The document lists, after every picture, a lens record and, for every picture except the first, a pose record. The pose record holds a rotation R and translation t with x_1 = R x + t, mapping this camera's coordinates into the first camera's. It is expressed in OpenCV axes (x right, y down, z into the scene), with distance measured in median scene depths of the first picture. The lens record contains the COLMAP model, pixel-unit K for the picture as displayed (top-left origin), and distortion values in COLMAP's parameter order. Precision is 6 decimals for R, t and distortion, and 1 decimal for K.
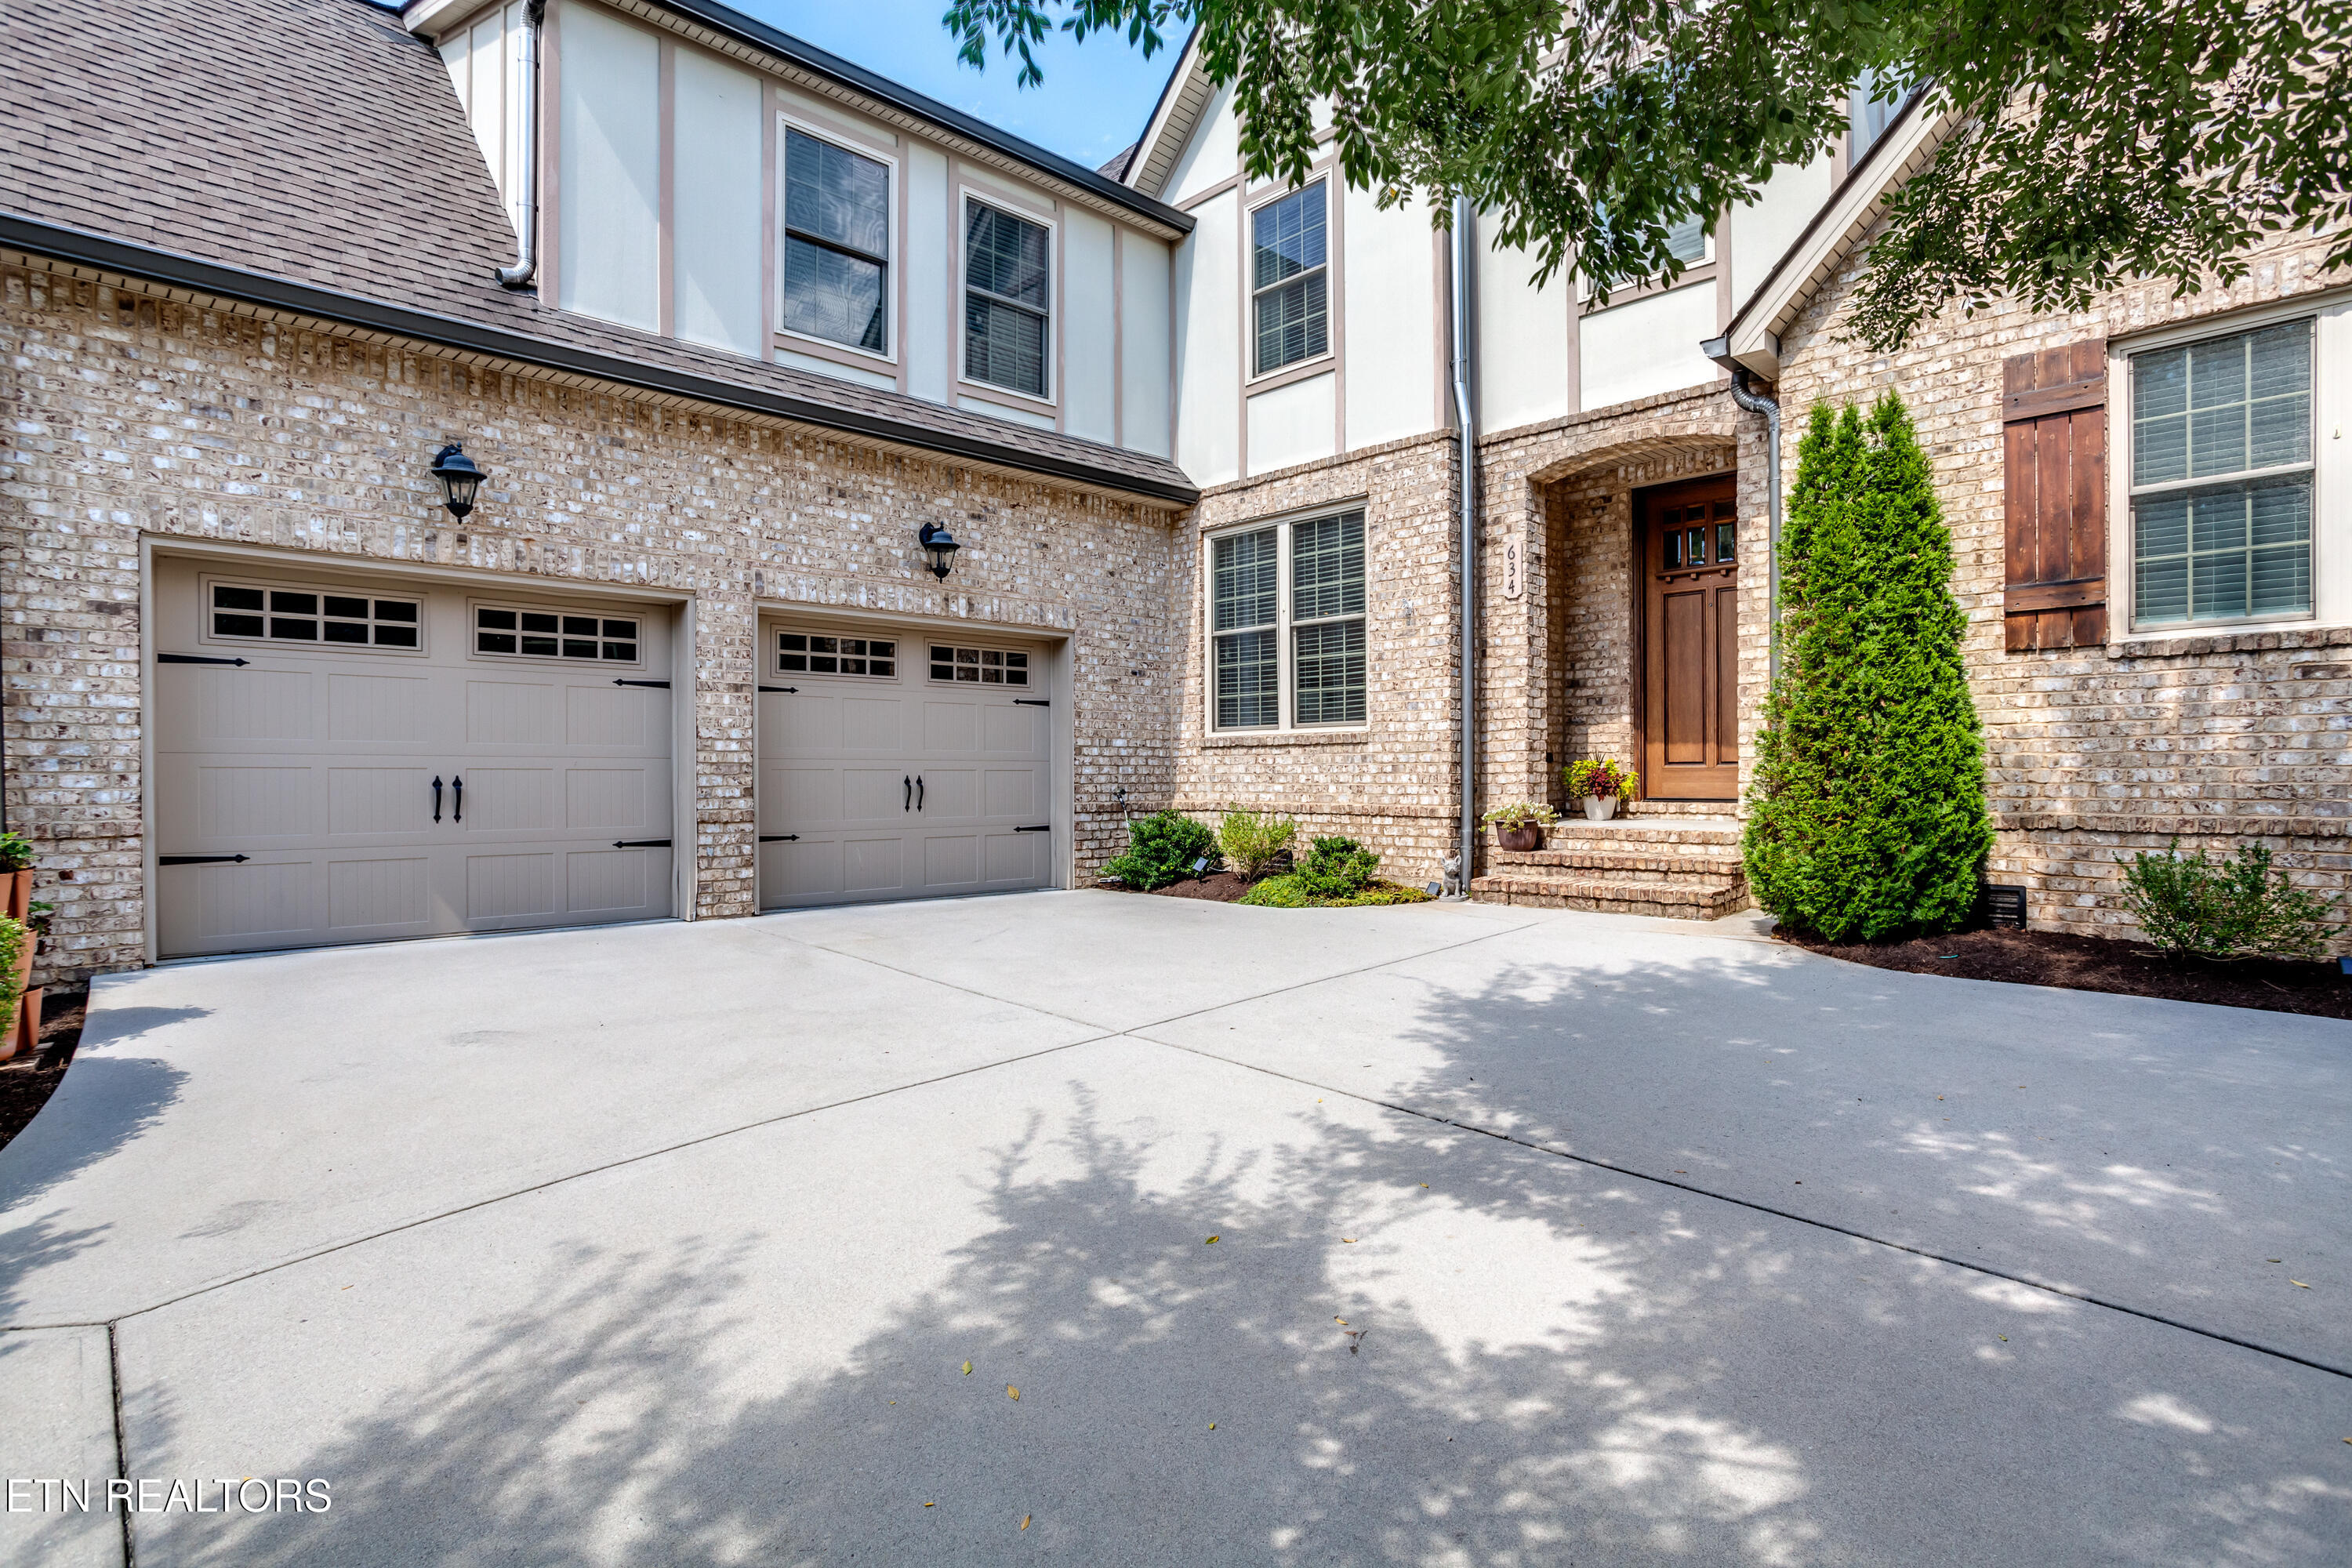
lens RADIAL K [[1155.9, 0, 1176.0], [0, 1155.9, 784.0], [0, 0, 1]] dist [-0.061180, 0.034644]
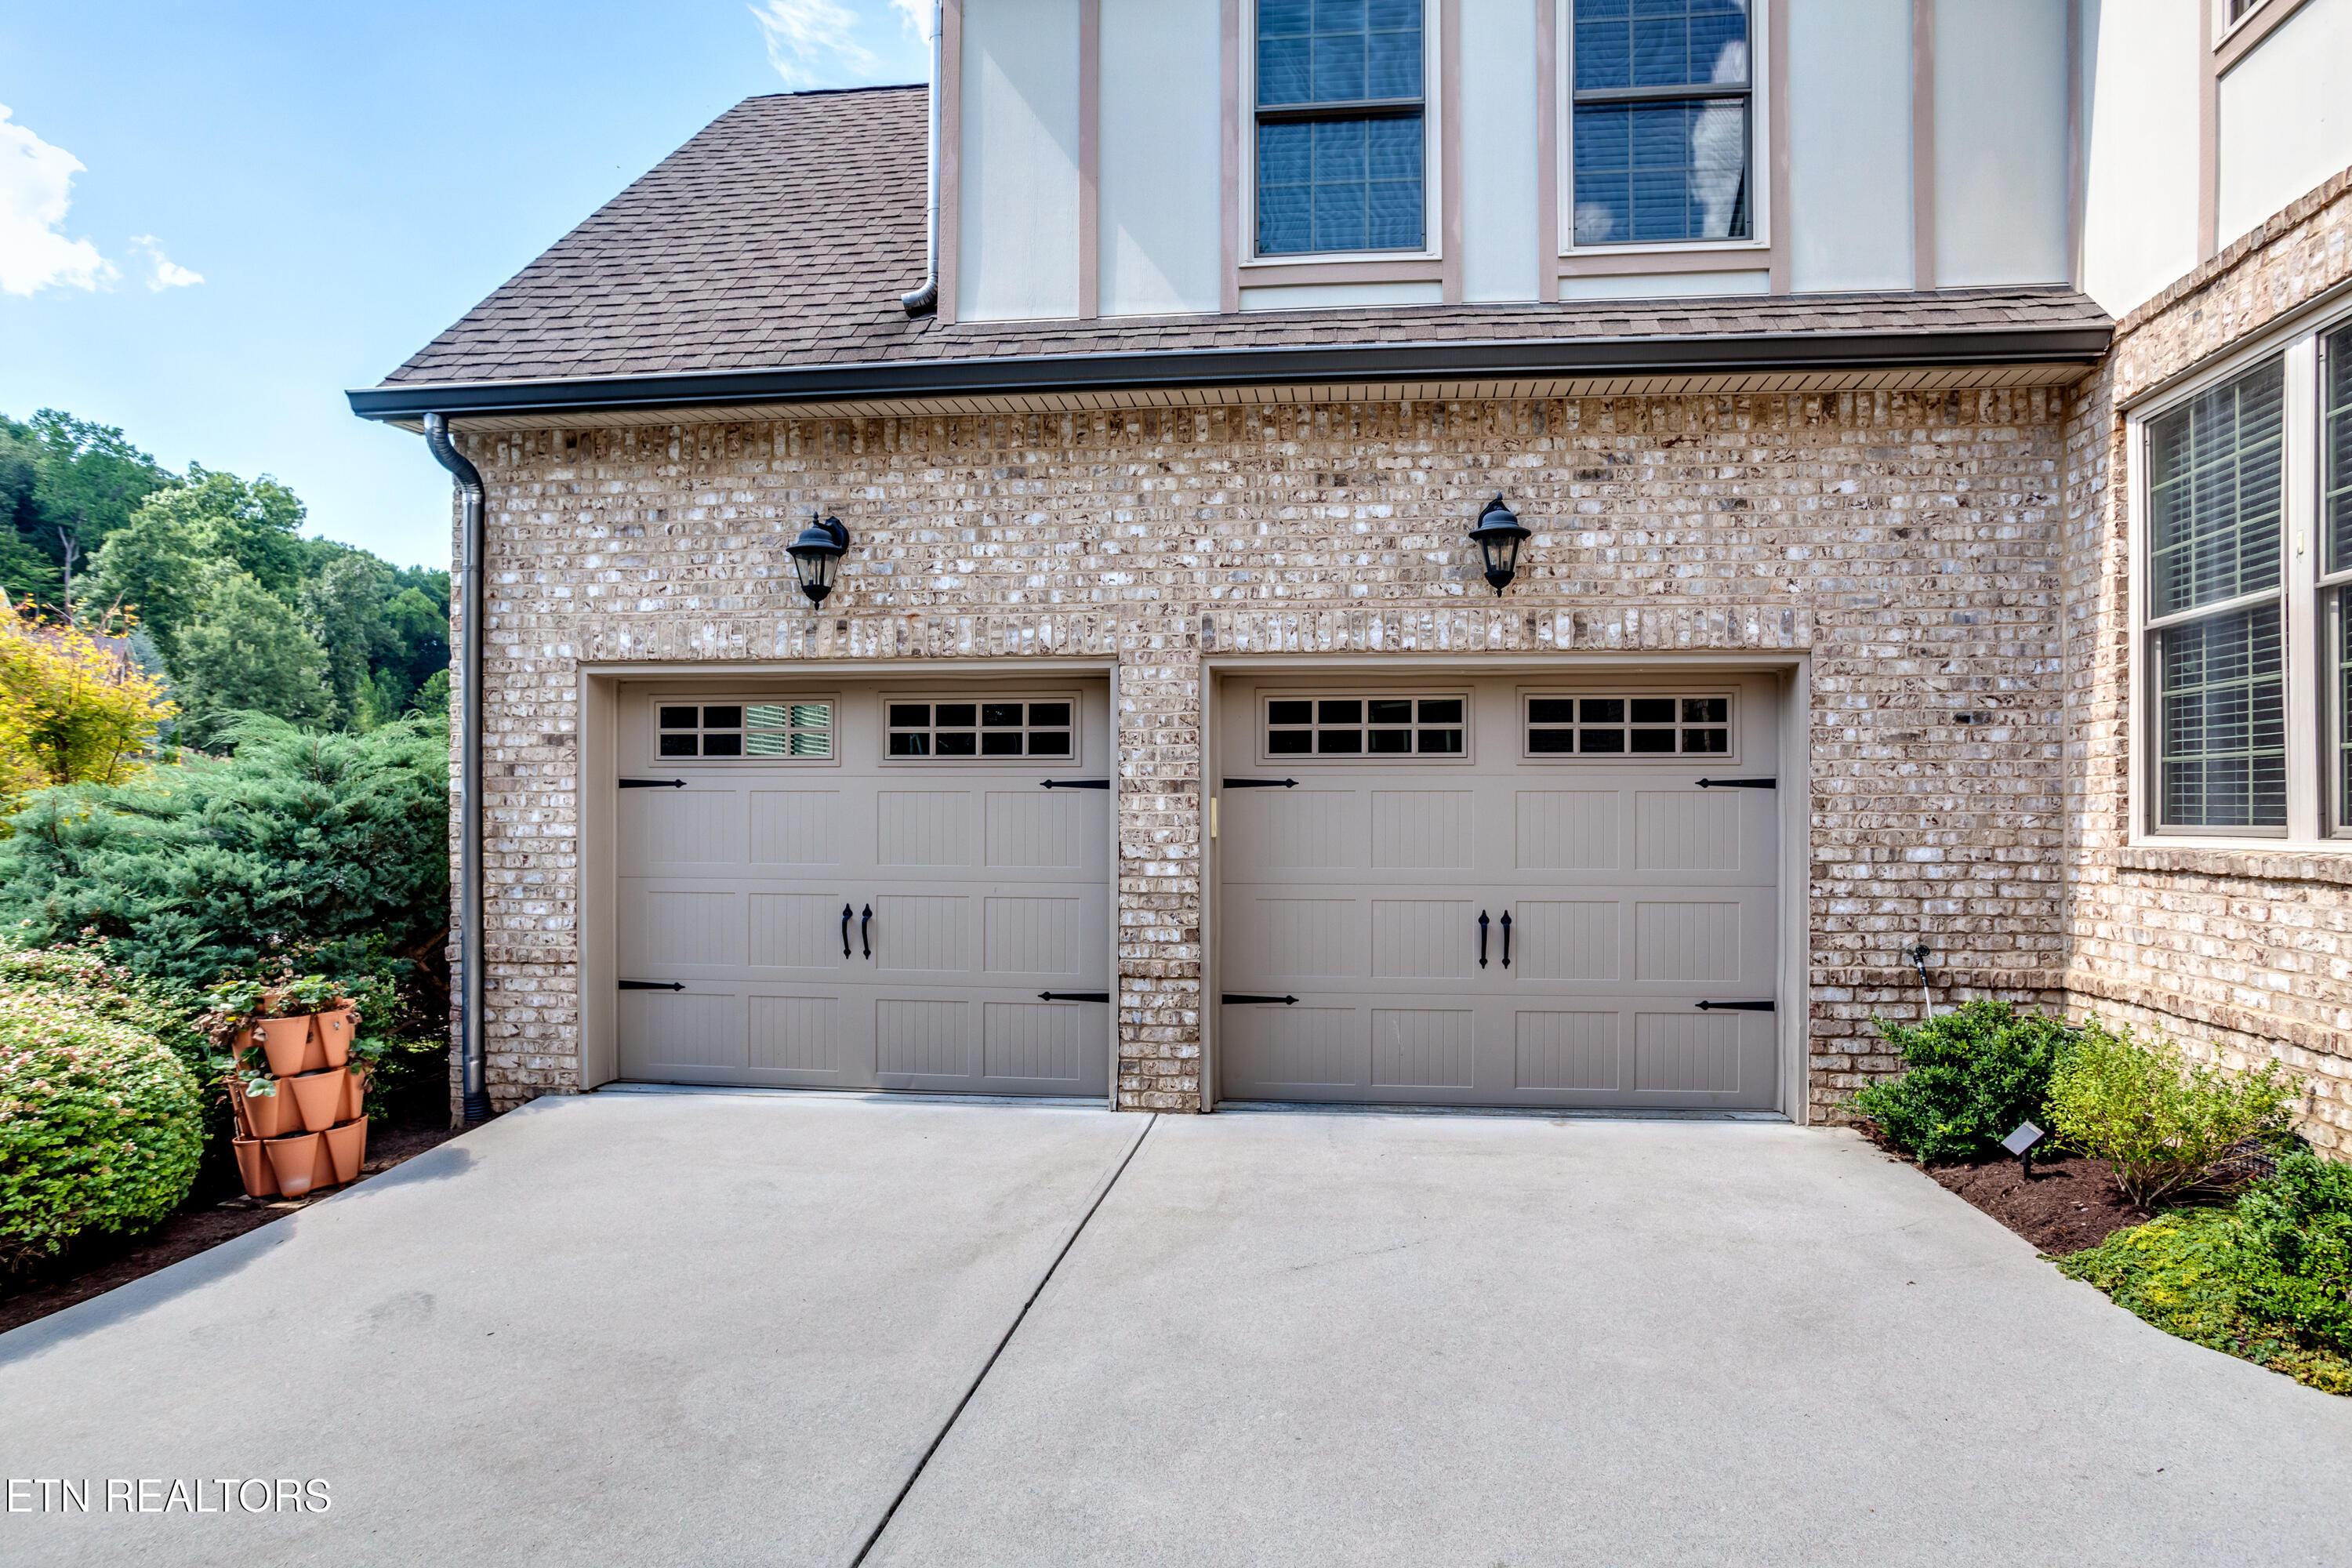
lens RADIAL K [[1239.2, 0, 1254.7], [0, 1239.2, 814.5], [0, 0, 1]] dist [-0.088412, 0.080908]
pose [[0.654262, 0.002747, -0.756263, 0.224526], [-0.009066, 0.999950, -0.004212, -0.065014], [0.756214, 0.009612, 0.654254, 0.551253]]
